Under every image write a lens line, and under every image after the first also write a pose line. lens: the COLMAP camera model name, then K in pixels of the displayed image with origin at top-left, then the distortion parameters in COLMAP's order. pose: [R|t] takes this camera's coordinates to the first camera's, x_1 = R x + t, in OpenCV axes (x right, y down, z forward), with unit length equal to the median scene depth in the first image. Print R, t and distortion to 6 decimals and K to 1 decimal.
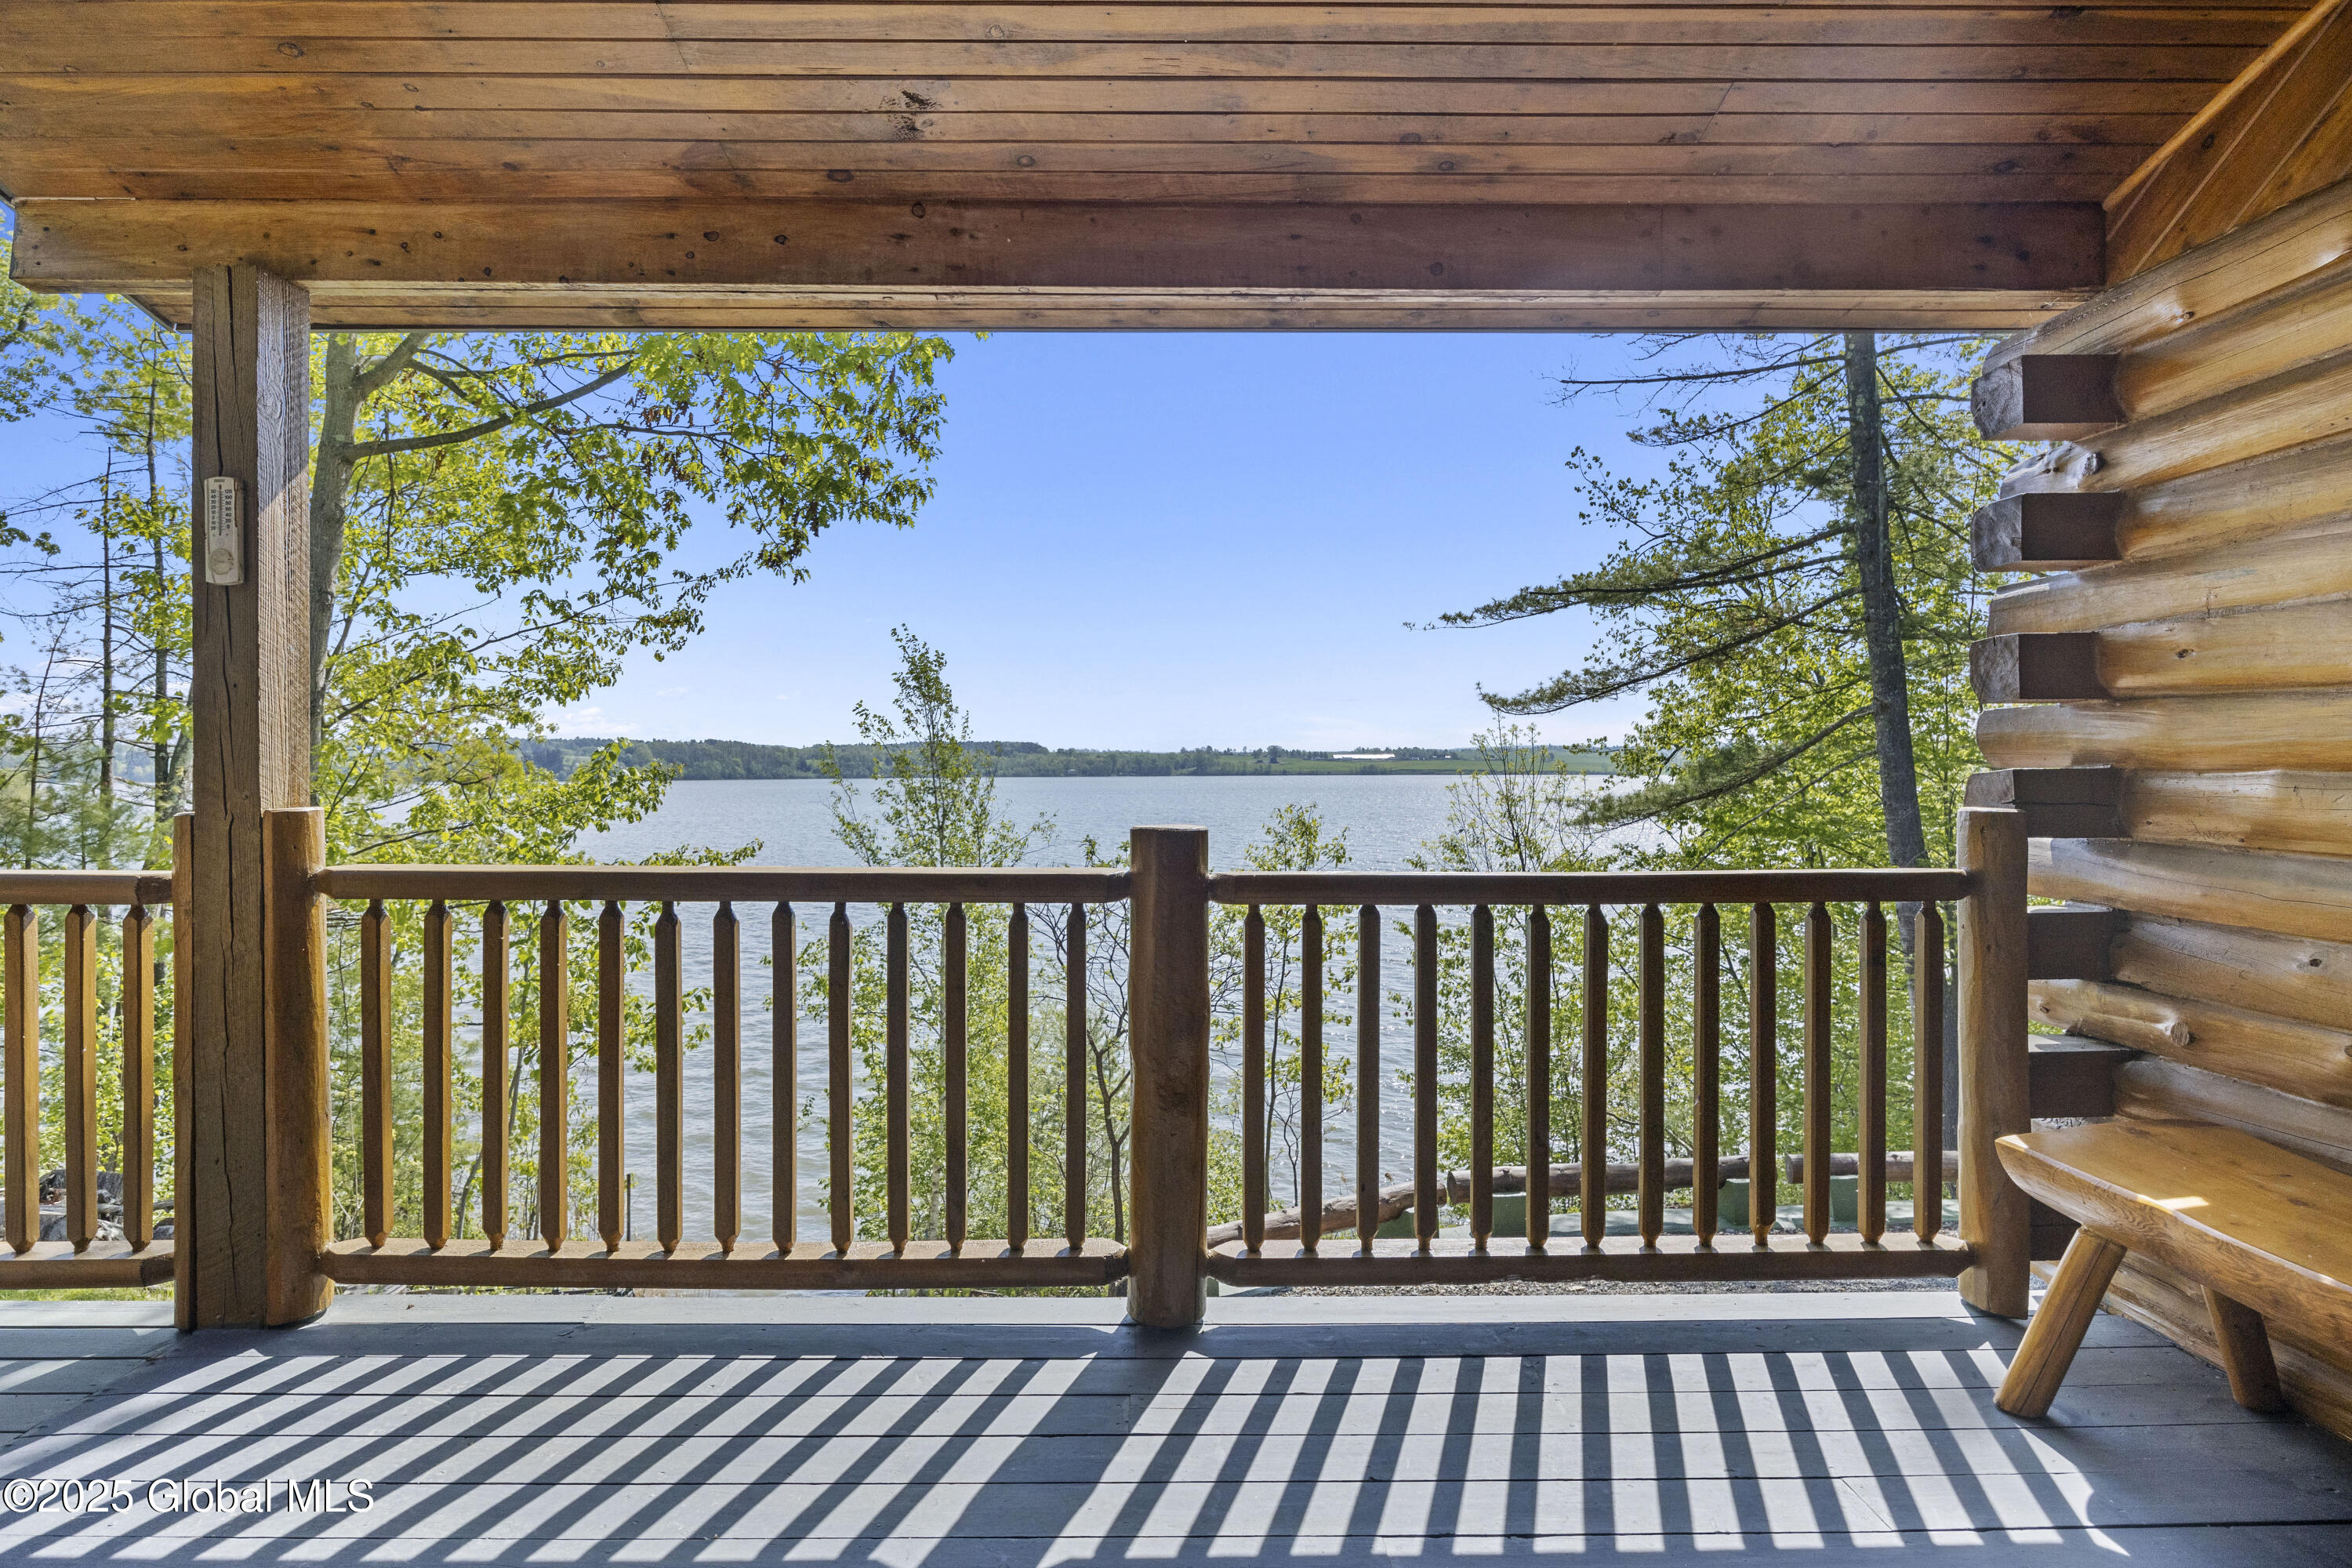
lens RADIAL K [[1275.6, 0, 1171.5], [0, 1275.6, 782.7], [0, 0, 1]] dist [-0.000756, -0.000530]
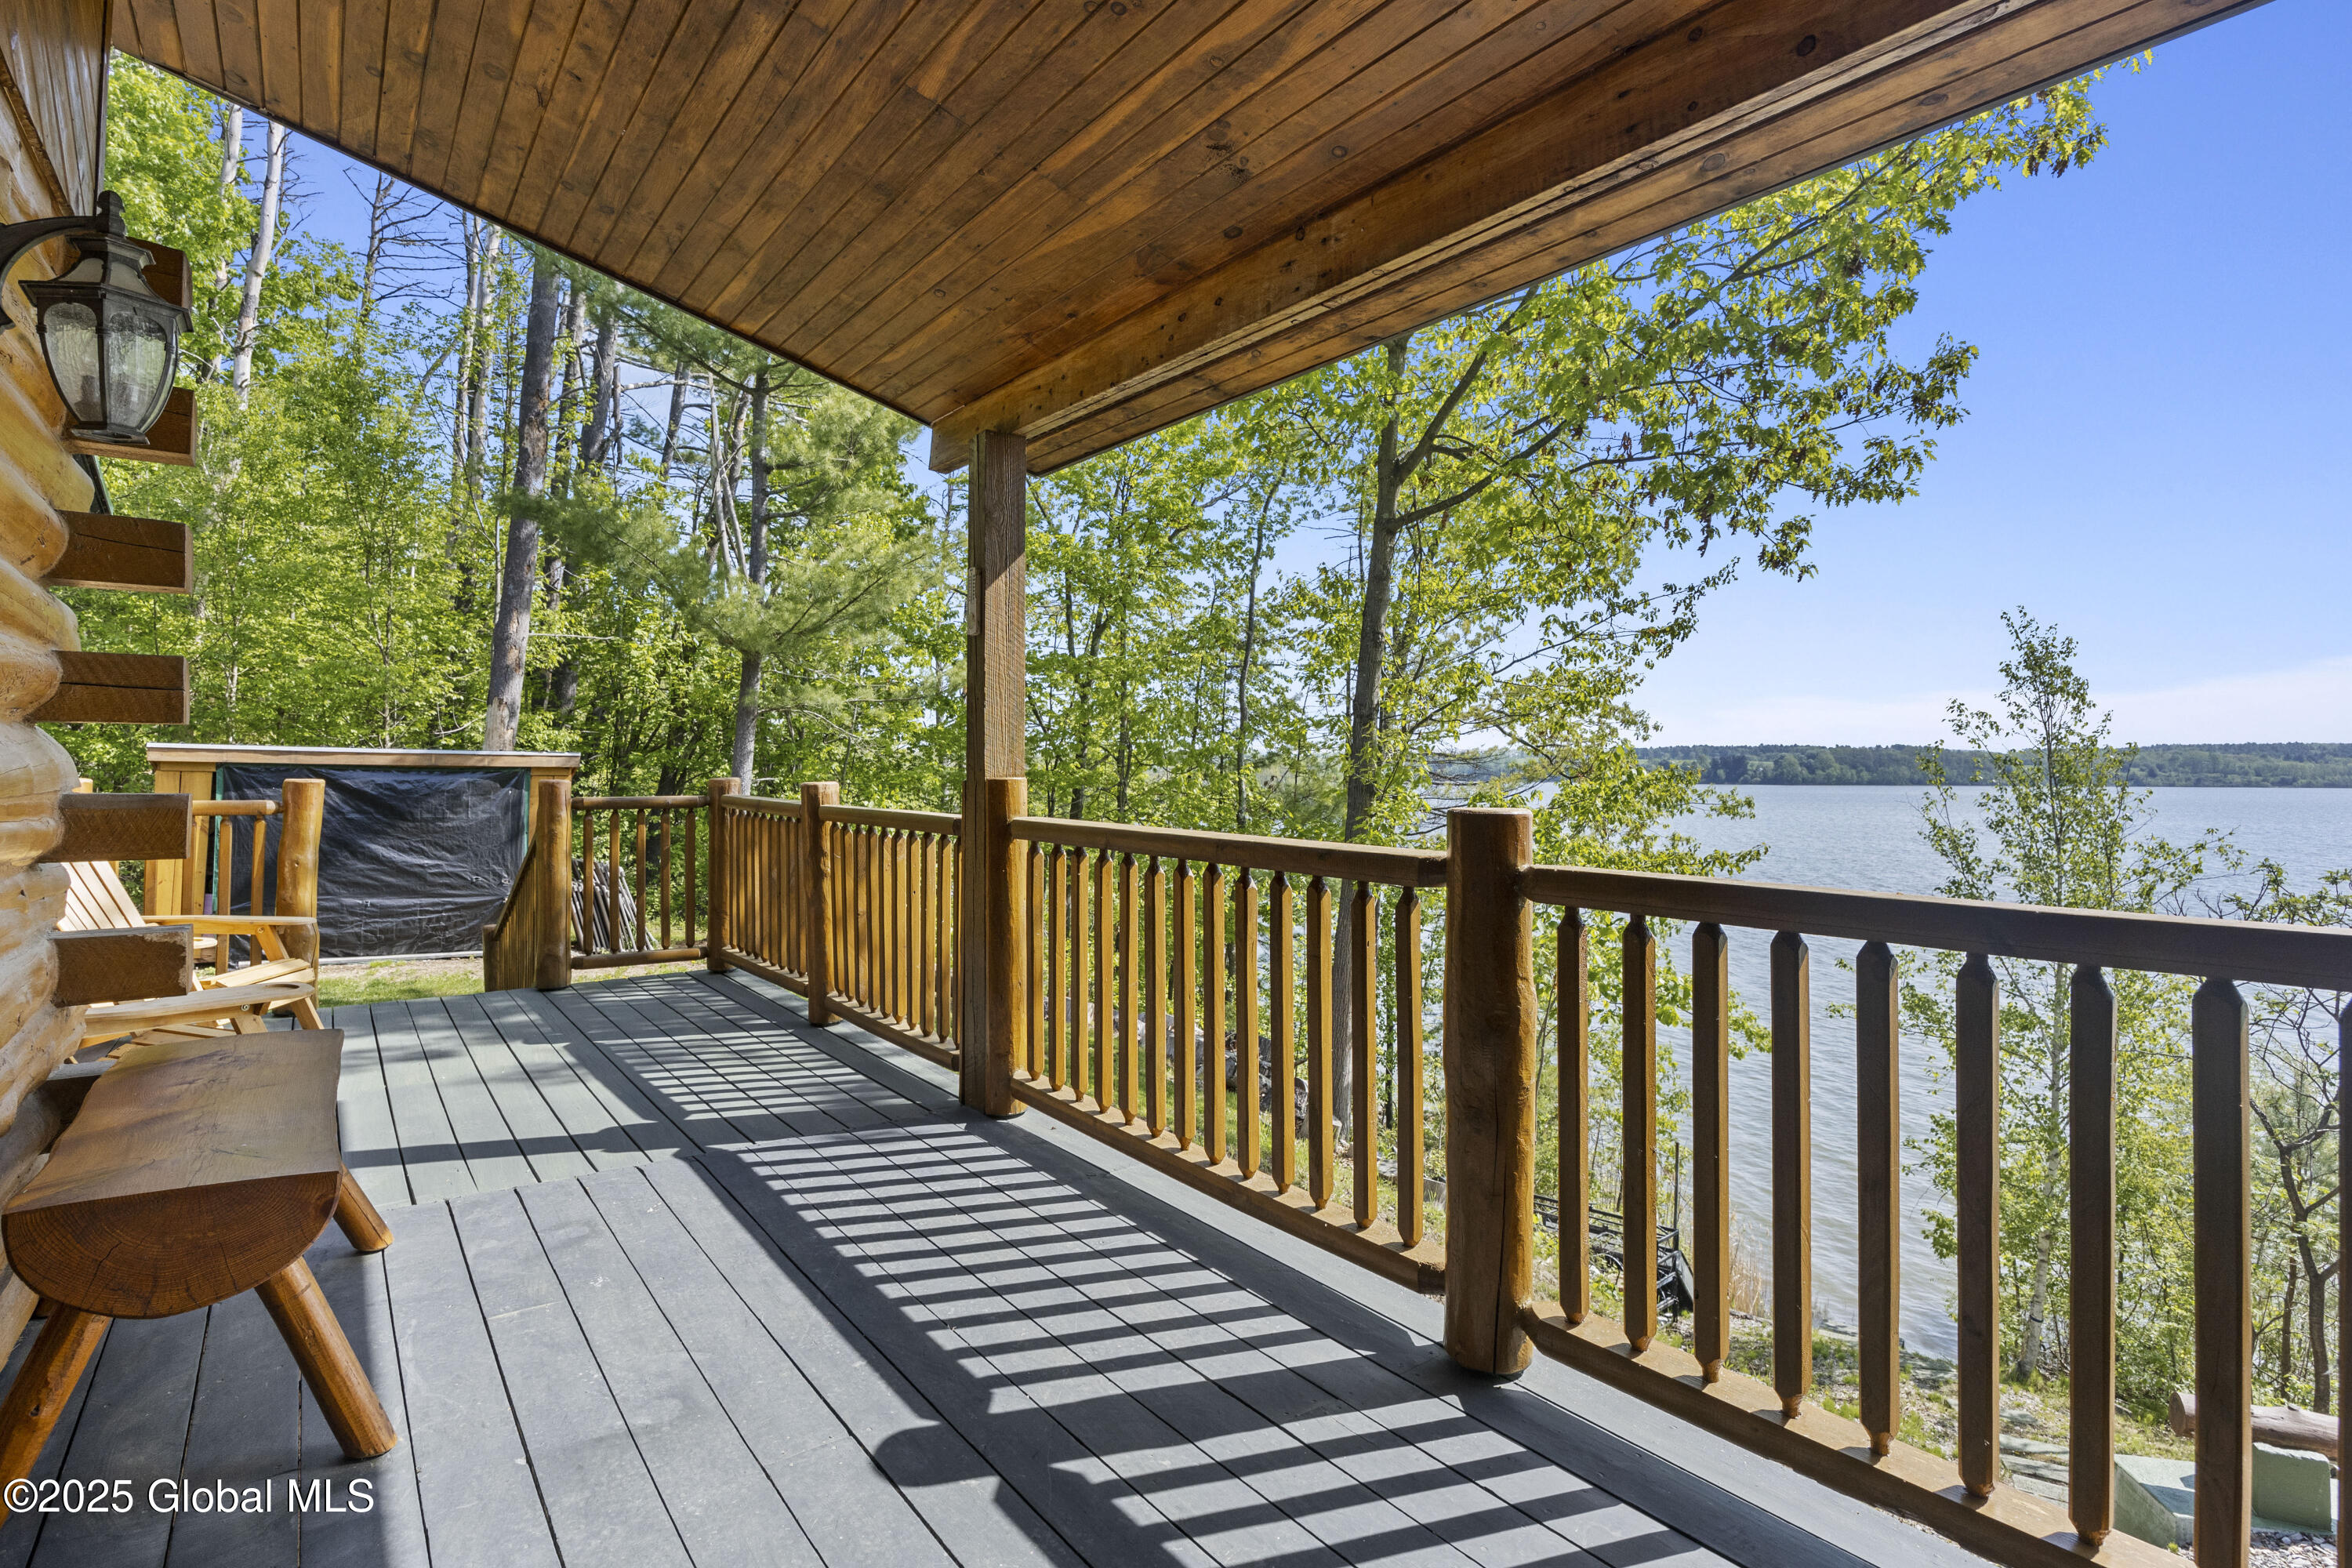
lens RADIAL K [[1149.2, 0, 1177.8], [0, 1149.2, 770.0], [0, 0, 1]] dist [0.004053, 0.000001]
pose [[0.592984, 0.005144, -0.805198, 0.146384], [-0.017239, 0.999831, -0.006308, 0.004064], [0.805030, 0.017621, 0.592973, 0.094996]]
